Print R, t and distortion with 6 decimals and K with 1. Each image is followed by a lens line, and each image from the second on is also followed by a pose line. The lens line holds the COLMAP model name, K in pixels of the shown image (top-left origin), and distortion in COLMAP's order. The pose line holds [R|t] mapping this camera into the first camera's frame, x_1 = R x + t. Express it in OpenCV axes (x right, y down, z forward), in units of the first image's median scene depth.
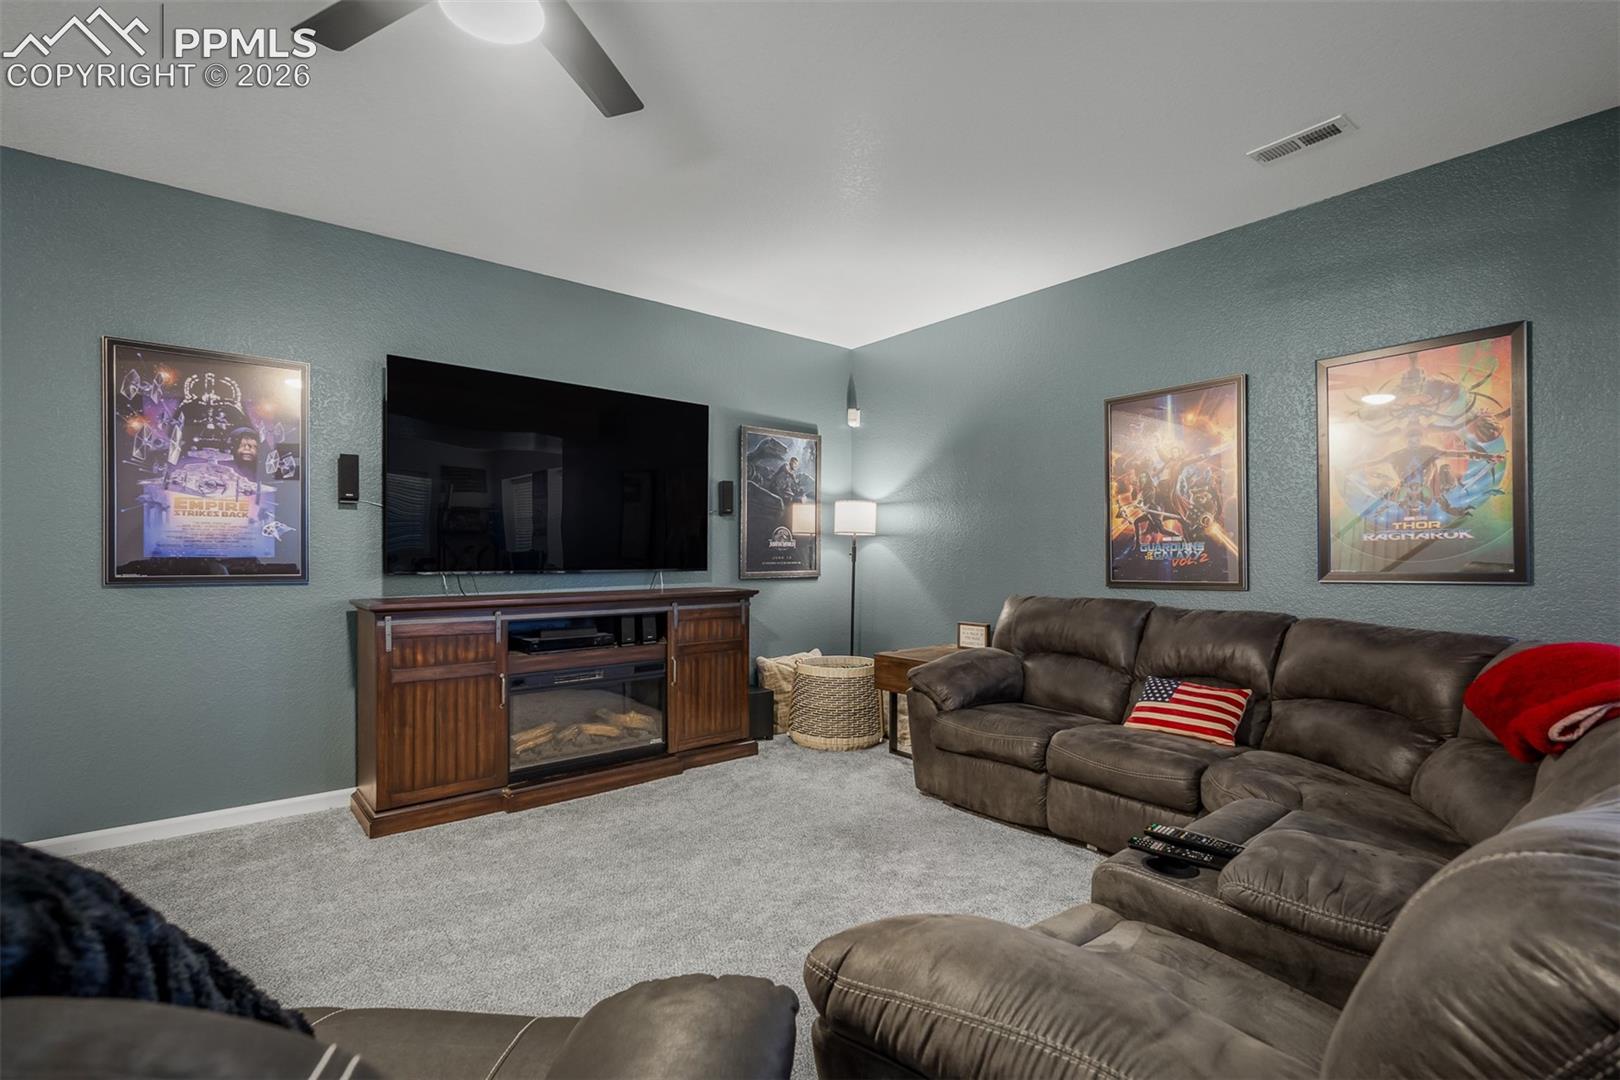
lens RADIAL K [[724.5, 0, 825.0], [0, 724.5, 534.9], [0, 0, 1]] dist [-0.002053, -0.000226]
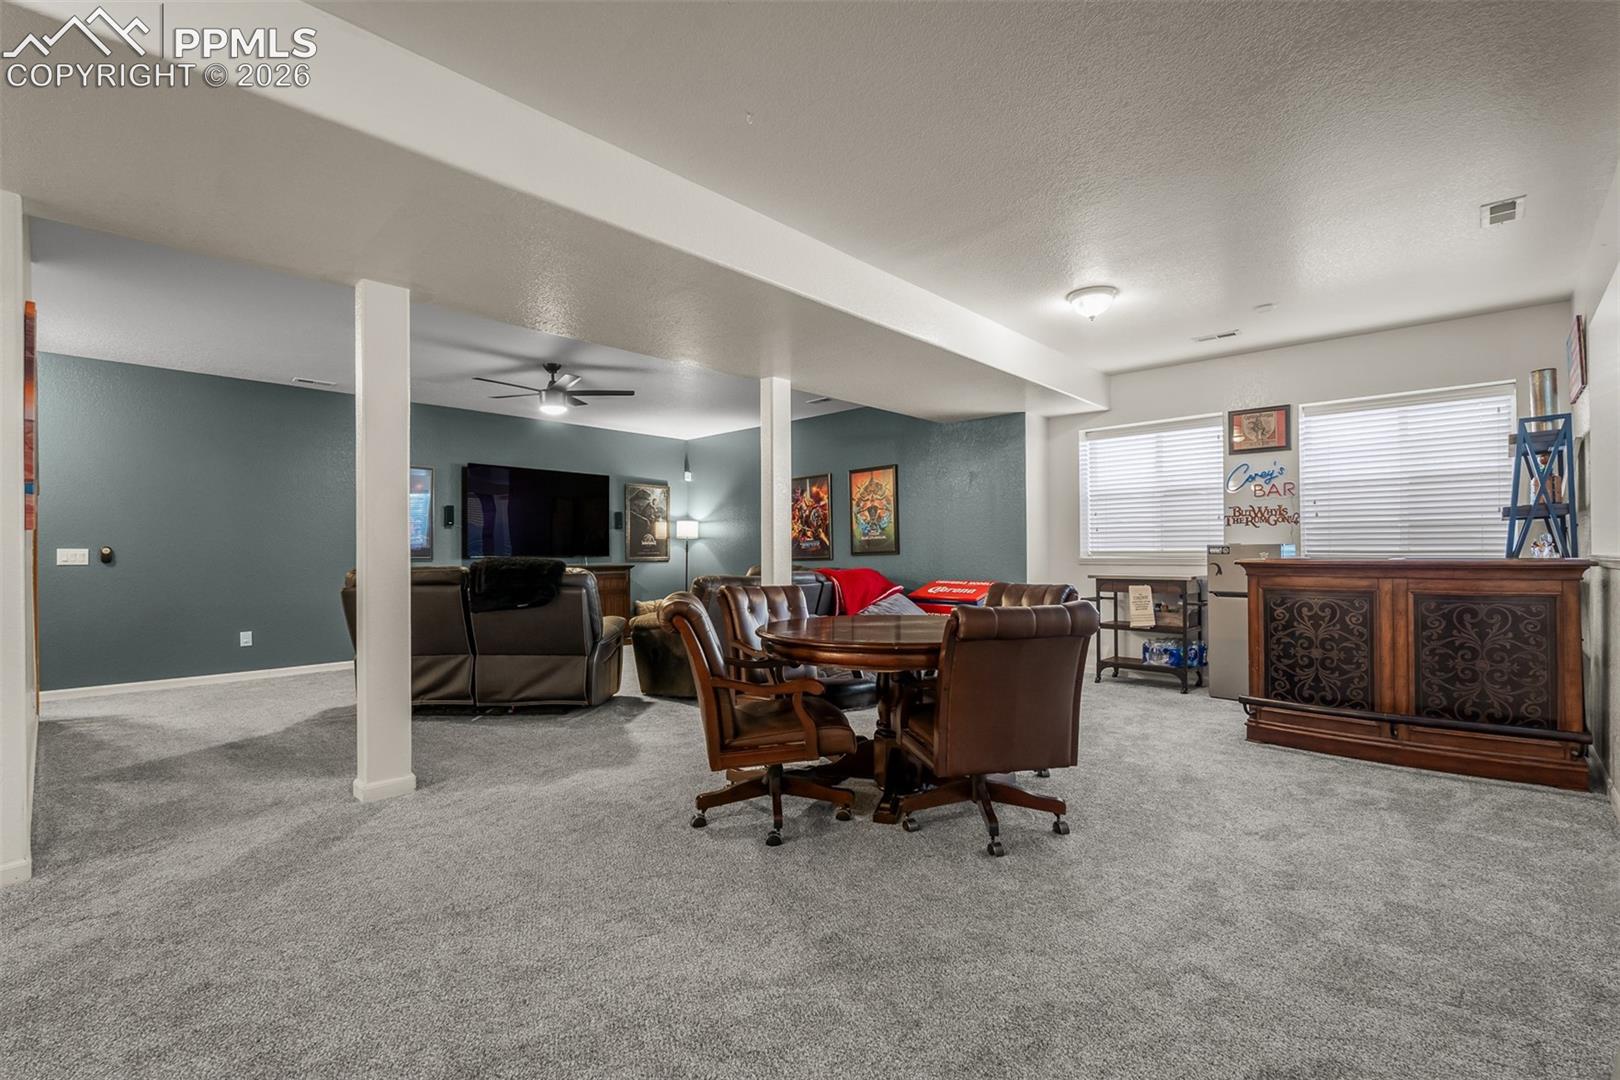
lens RADIAL K [[724.5, 0, 825.0], [0, 724.5, 534.9], [0, 0, 1]] dist [-0.002053, -0.000226]
pose [[0.990867, -0.006037, 0.134706, 0.150083], [0.006412, 0.999977, -0.002345, -0.002015], [-0.134689, 0.003188, 0.990883, -1.002336]]
